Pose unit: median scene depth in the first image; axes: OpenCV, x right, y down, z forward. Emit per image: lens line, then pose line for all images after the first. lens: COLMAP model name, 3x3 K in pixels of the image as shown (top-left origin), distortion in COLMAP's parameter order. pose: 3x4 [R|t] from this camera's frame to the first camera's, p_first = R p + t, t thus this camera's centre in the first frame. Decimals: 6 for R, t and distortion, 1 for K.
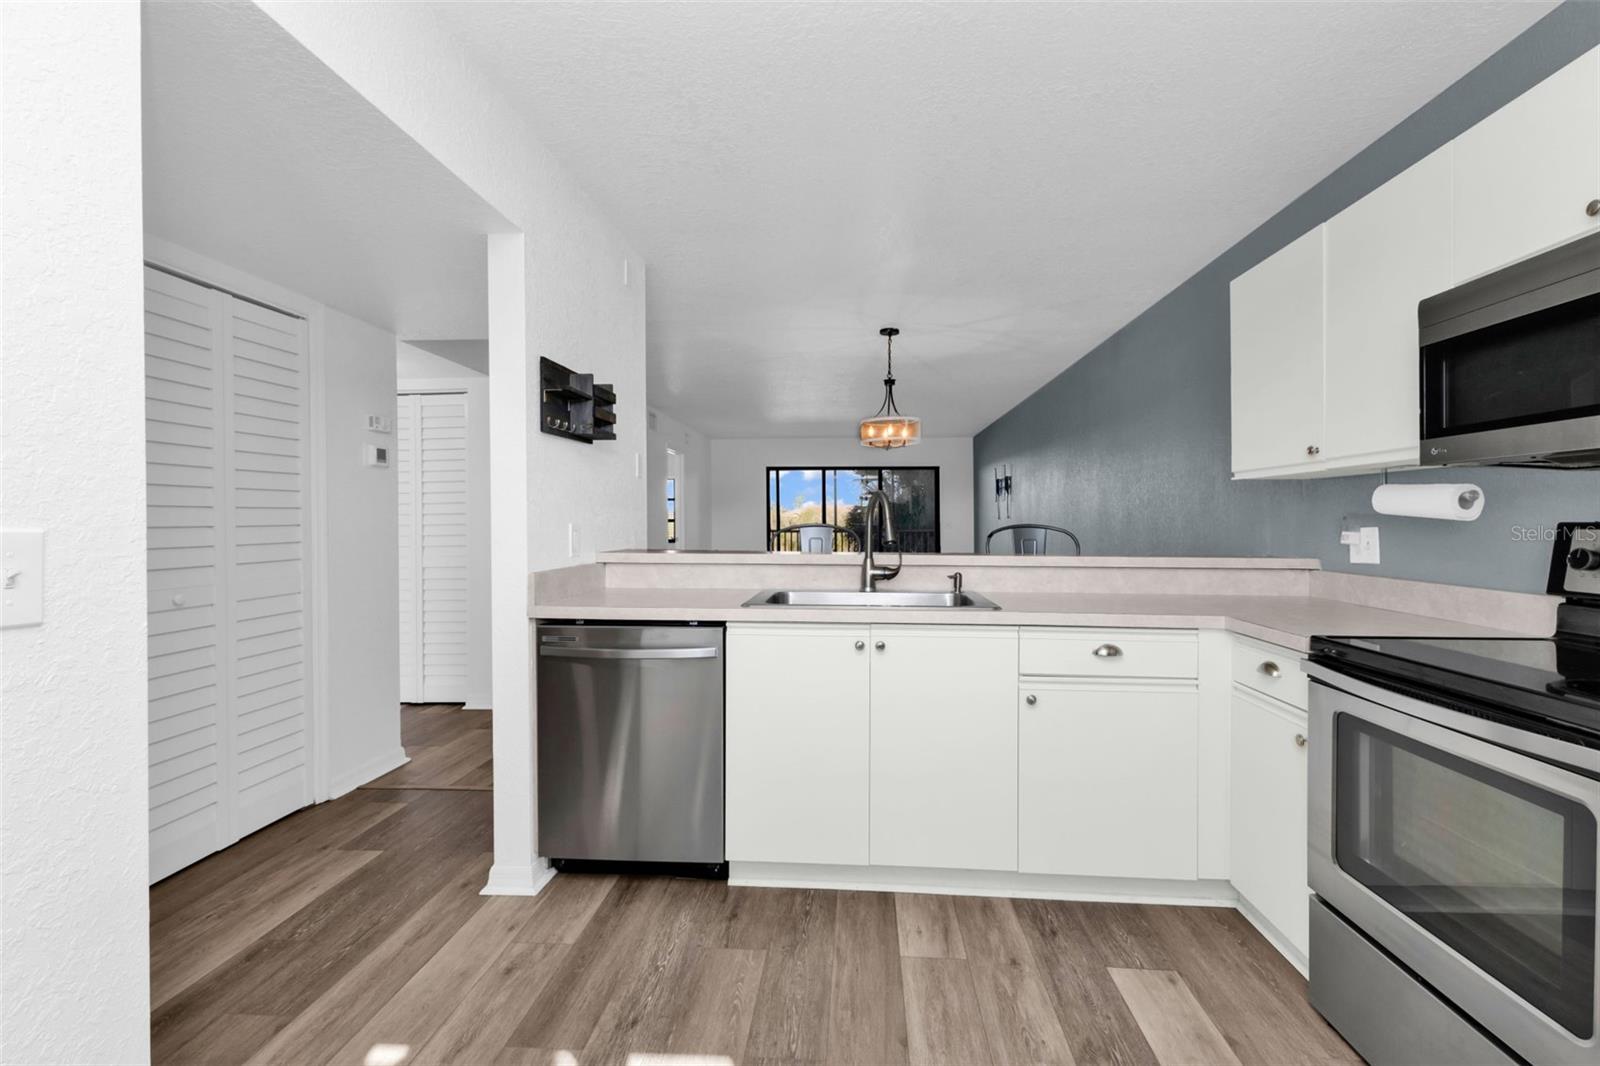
lens RADIAL K [[702.3, 0, 800.0], [0, 702.3, 533.0], [0, 0, 1]] dist [0.001699, -0.000042]
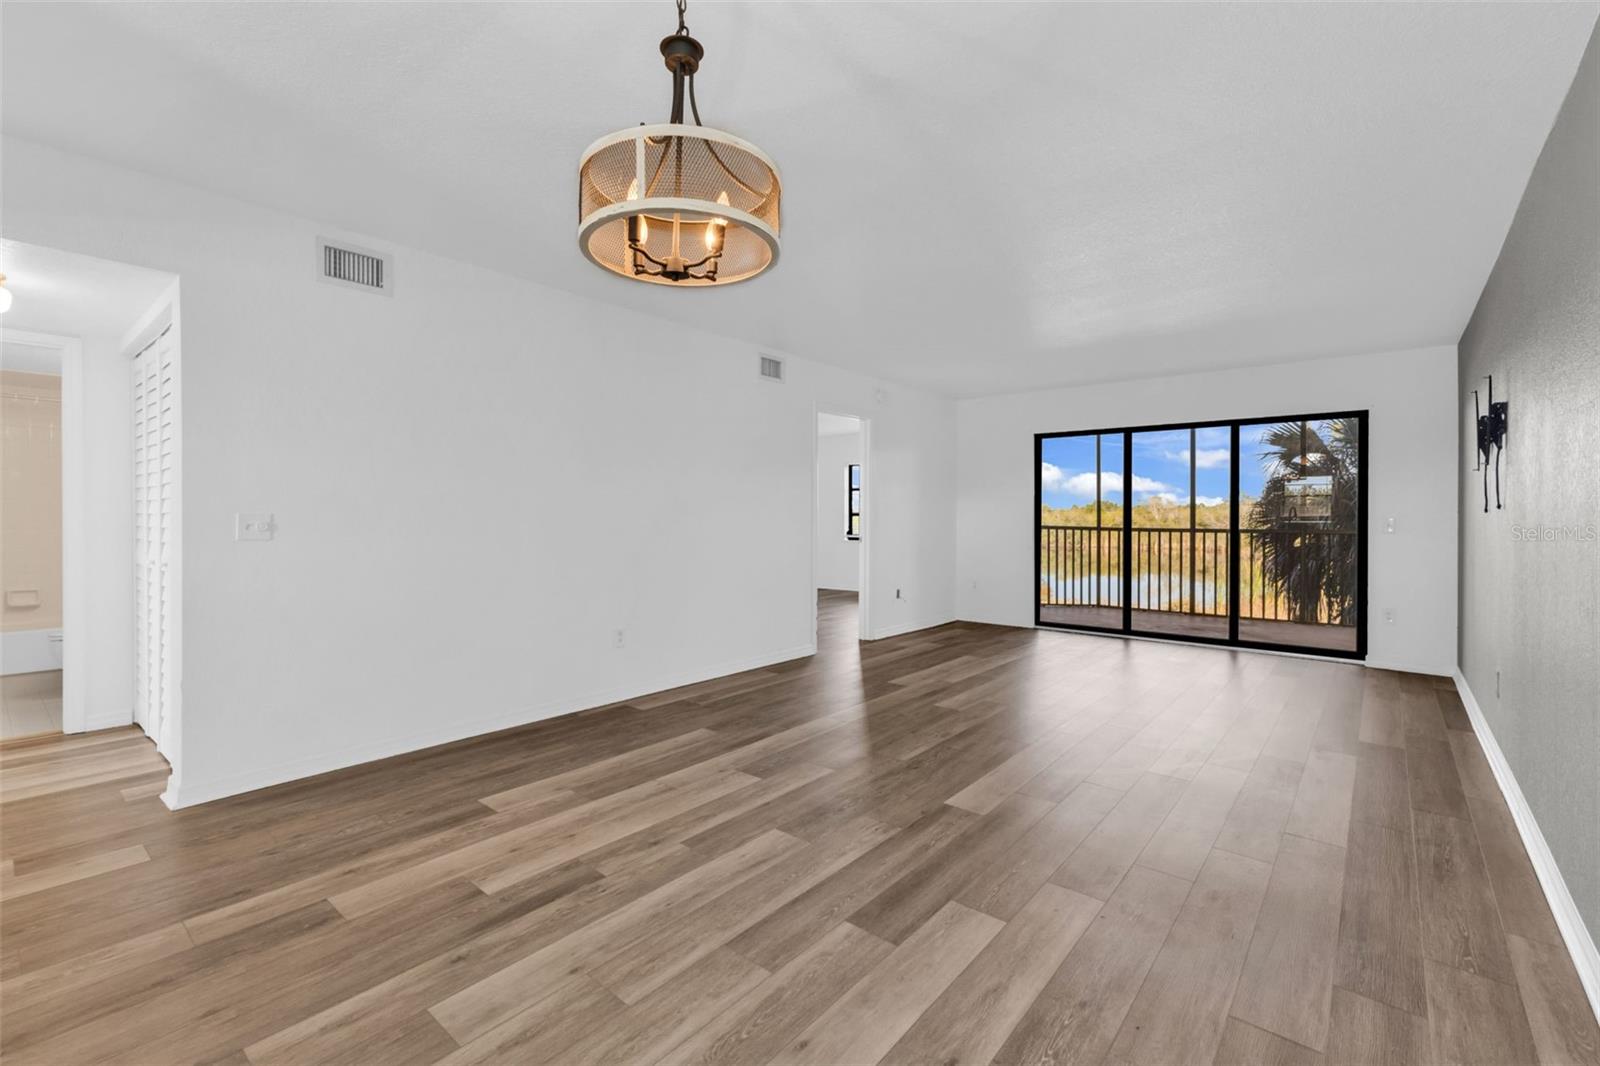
lens RADIAL K [[700.8, 0, 799.1], [0, 700.8, 514.6], [0, 0, 1]] dist [0.014478, -0.000203]
pose [[0.822732, 0.006403, -0.568393, 0.726777], [-0.016980, 0.999767, -0.013315, -0.019897], [0.568175, 0.020606, 0.822650, 1.615488]]
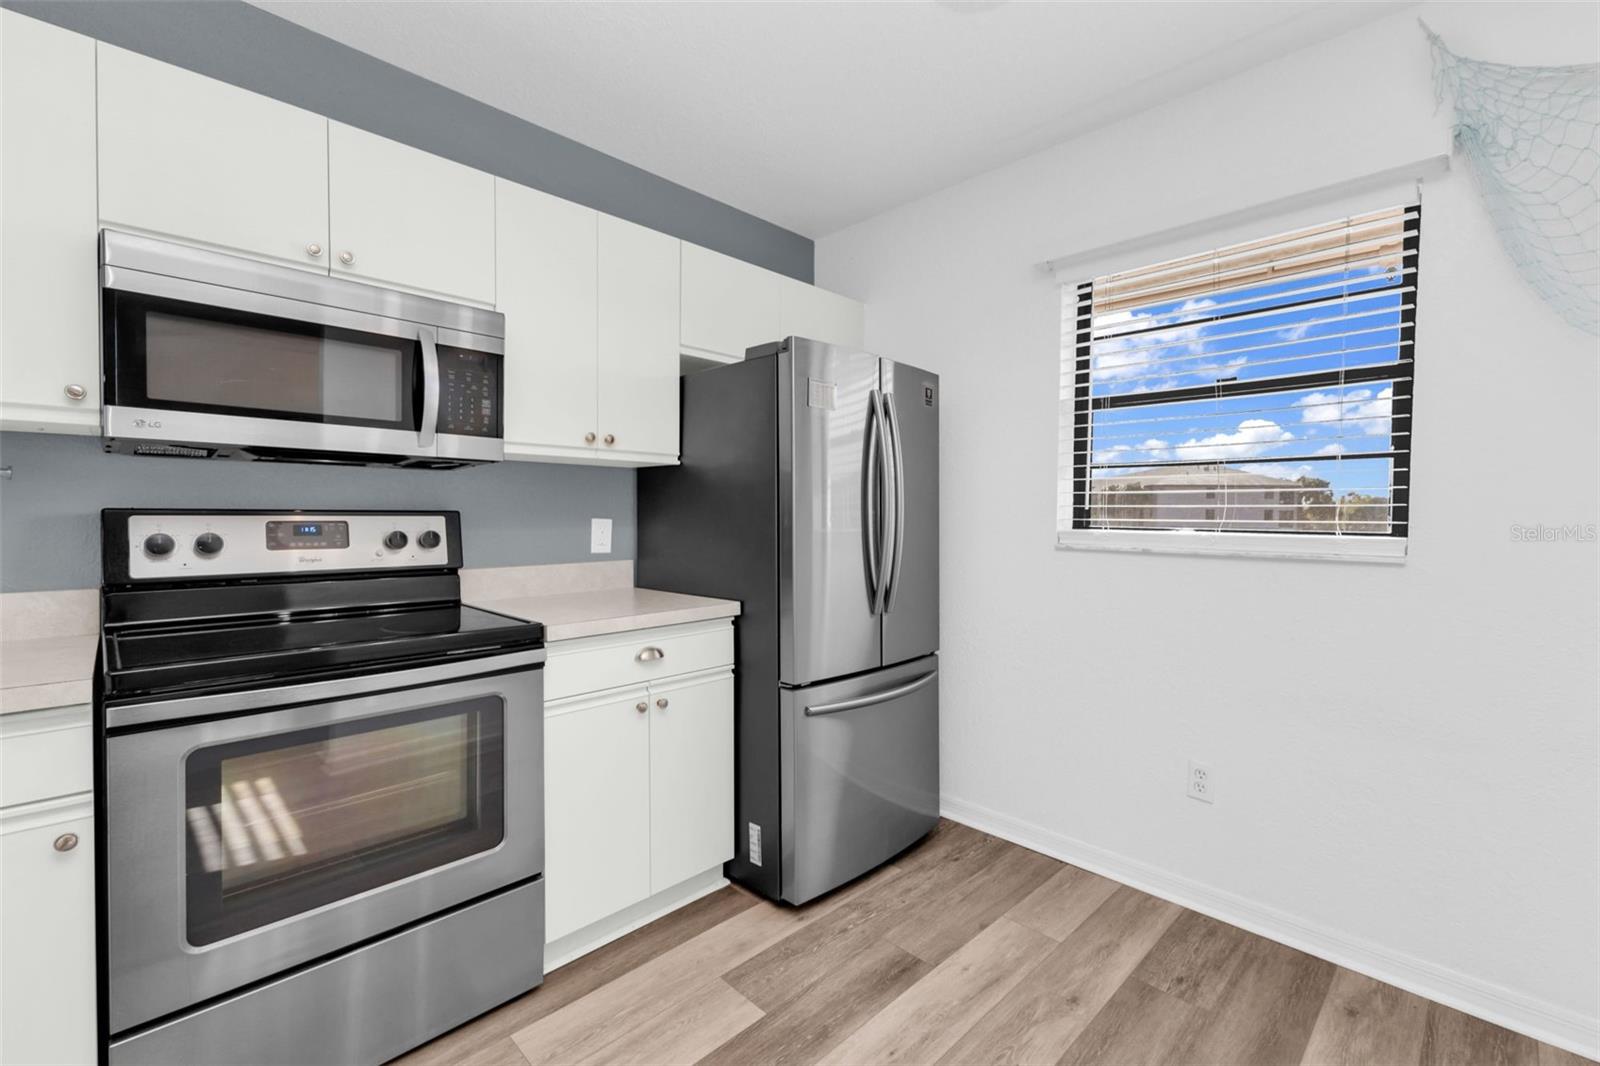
lens RADIAL K [[702.3, 0, 800.0], [0, 702.3, 533.0], [0, 0, 1]] dist [0.001699, -0.000042]
pose [[-0.769415, -0.023949, 0.638300, -0.176446], [0.002880, 0.999157, 0.040961, -0.013048], [-0.638743, 0.033354, -0.768697, 0.830410]]
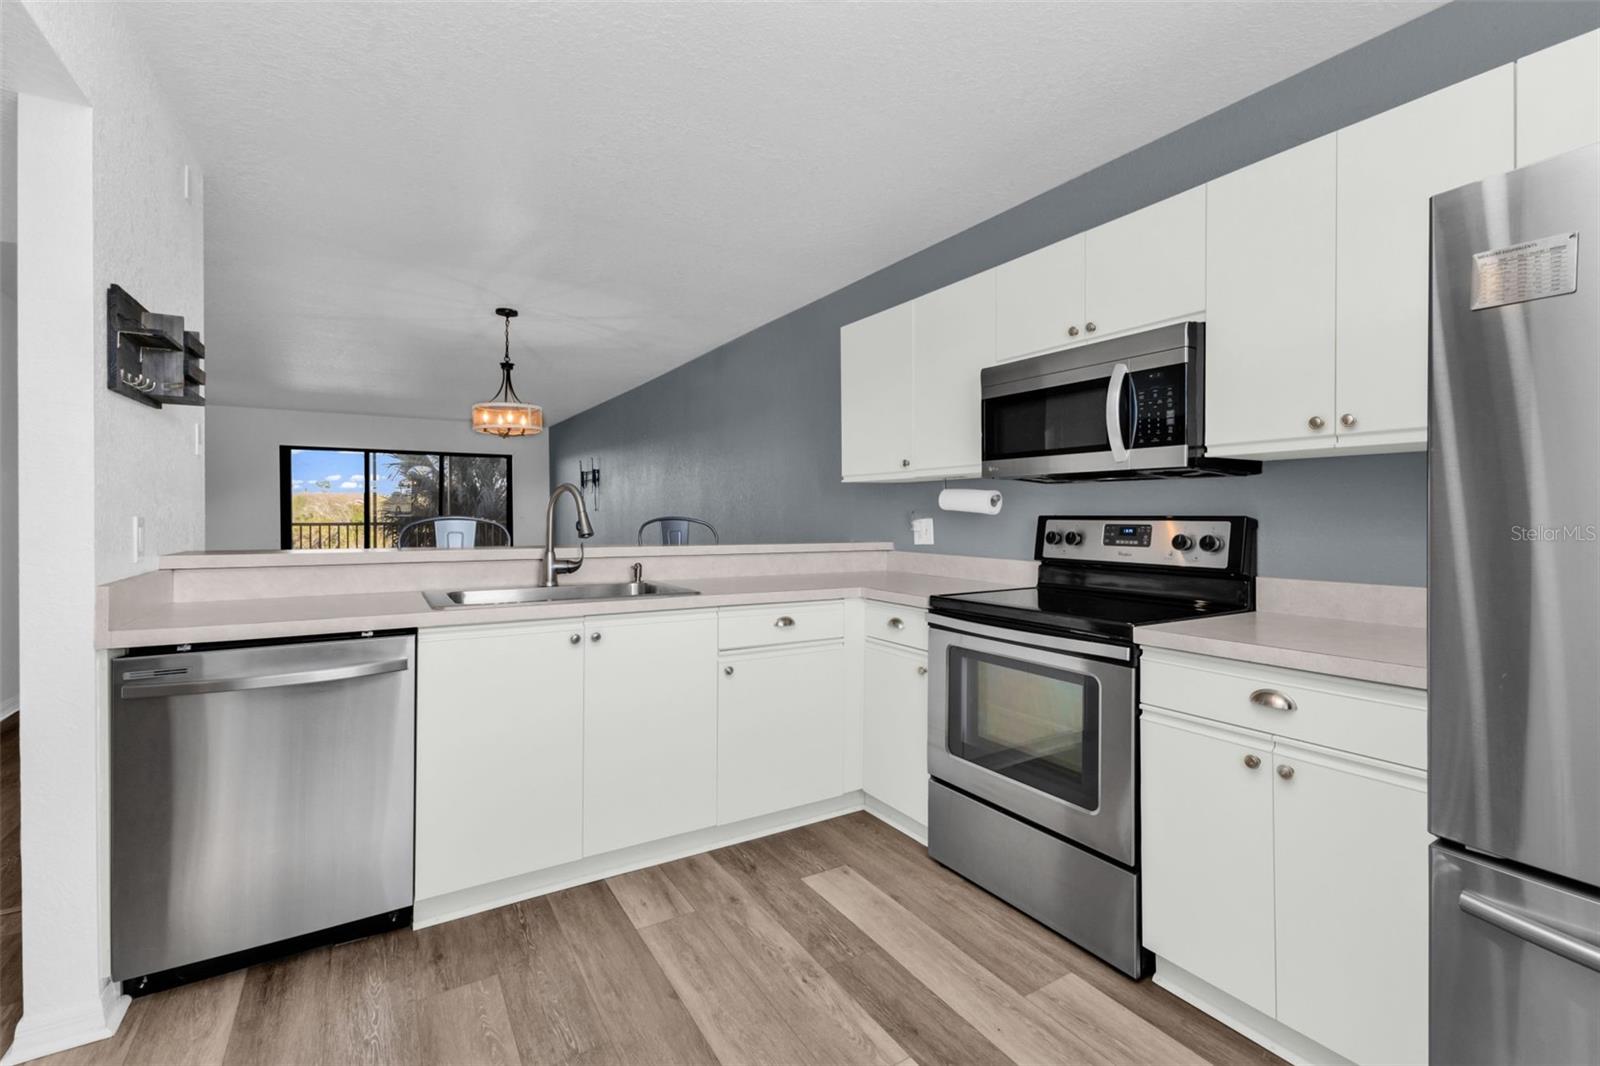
lens RADIAL K [[709.6, 0, 807.0], [0, 709.6, 523.7], [0, 0, 1]] dist [0.000240, -0.000617]
pose [[0.804148, -0.006620, 0.594393, -0.243366], [0.008248, 0.999966, -0.000021, -0.000508], [-0.594373, 0.004919, 0.804175, -0.003256]]
